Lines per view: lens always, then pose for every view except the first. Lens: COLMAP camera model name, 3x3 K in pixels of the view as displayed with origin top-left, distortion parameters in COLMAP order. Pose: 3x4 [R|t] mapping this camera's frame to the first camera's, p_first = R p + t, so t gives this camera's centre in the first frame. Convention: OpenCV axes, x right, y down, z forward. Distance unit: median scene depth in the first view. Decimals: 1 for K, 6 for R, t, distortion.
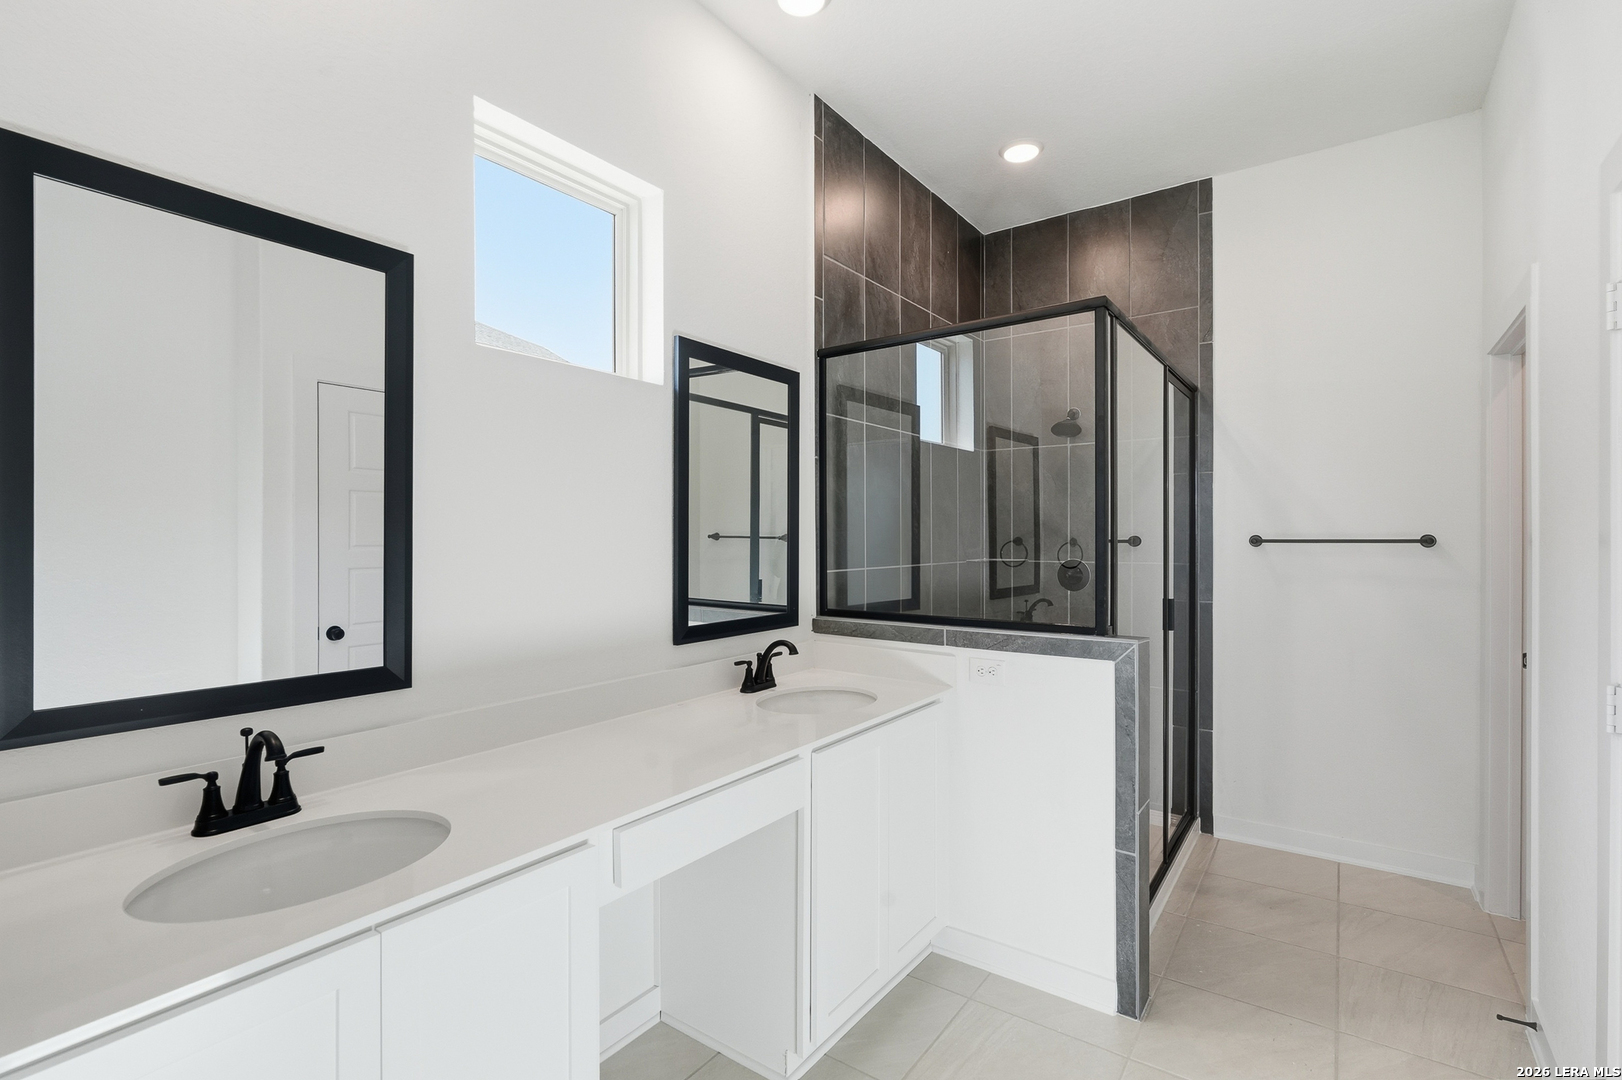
lens RADIAL K [[744.4, 0, 808.5], [0, 744.4, 535.8], [0, 0, 1]] dist [-0.009578, 0.001355]
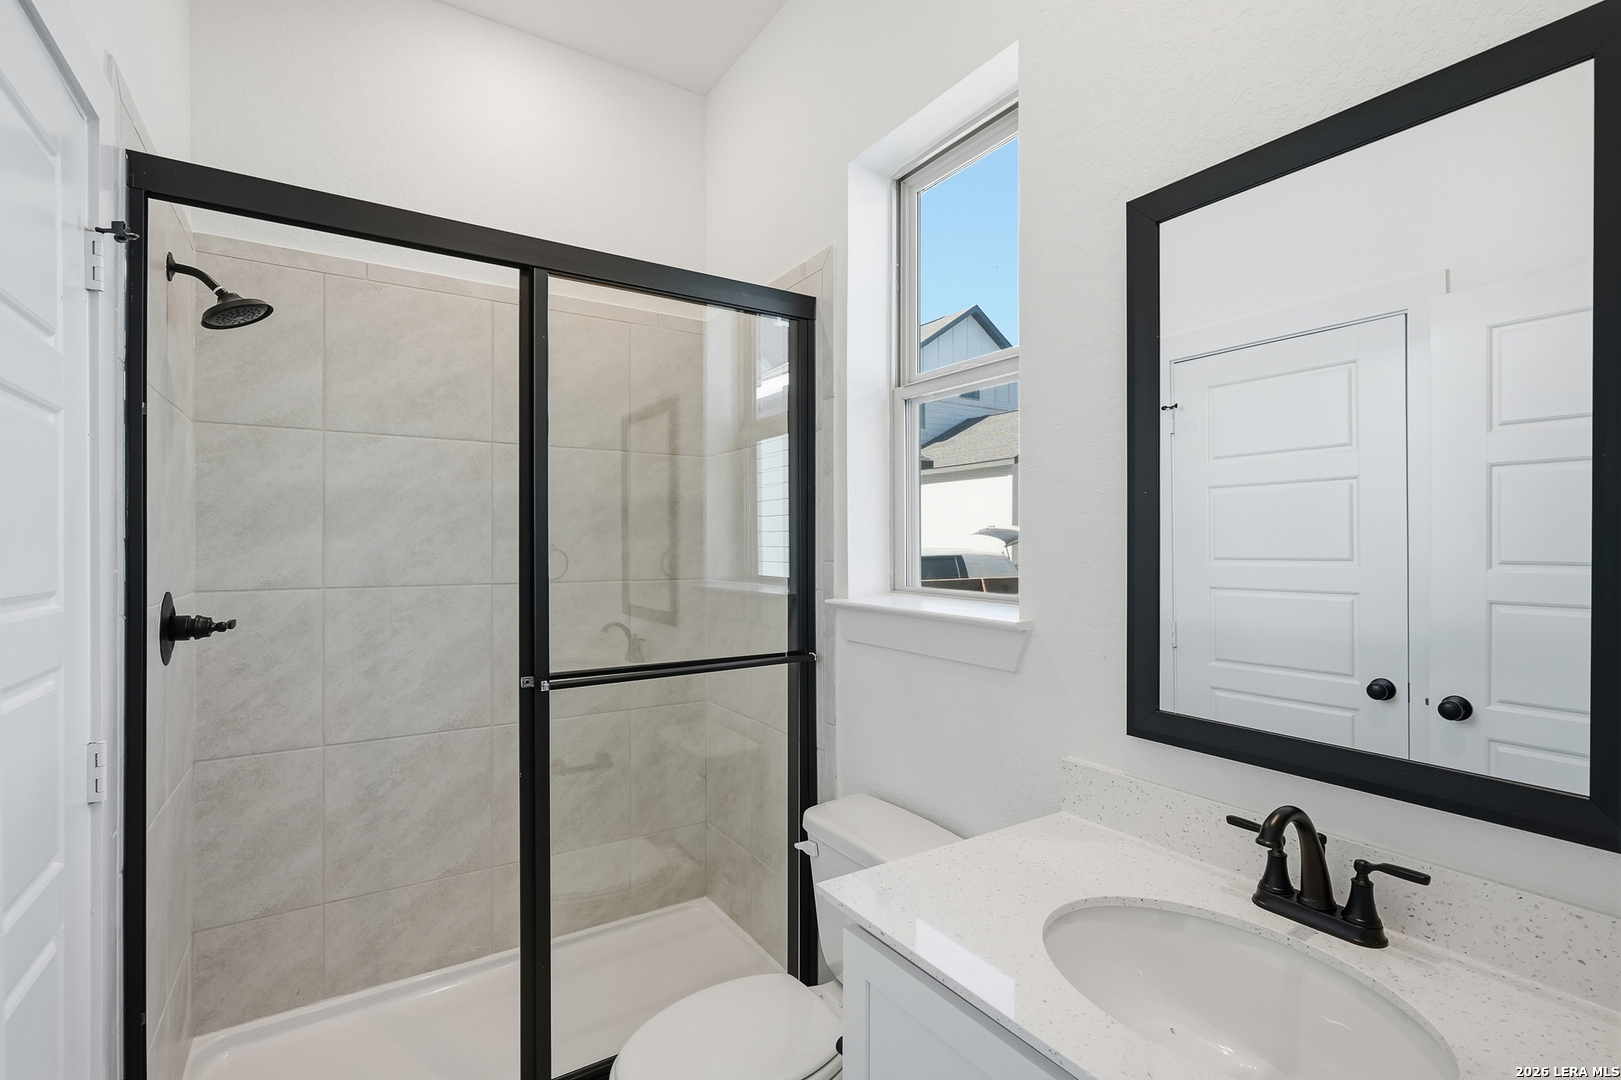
lens RADIAL K [[744.0, 0, 808.0], [0, 744.0, 535.8], [0, 0, 1]] dist [-0.009578, 0.001355]
pose [[-0.364480, -0.002732, -0.931207, 0.184242], [0.016027, 0.999829, -0.009206, -0.026711], [0.931073, -0.018280, -0.364374, 0.800018]]
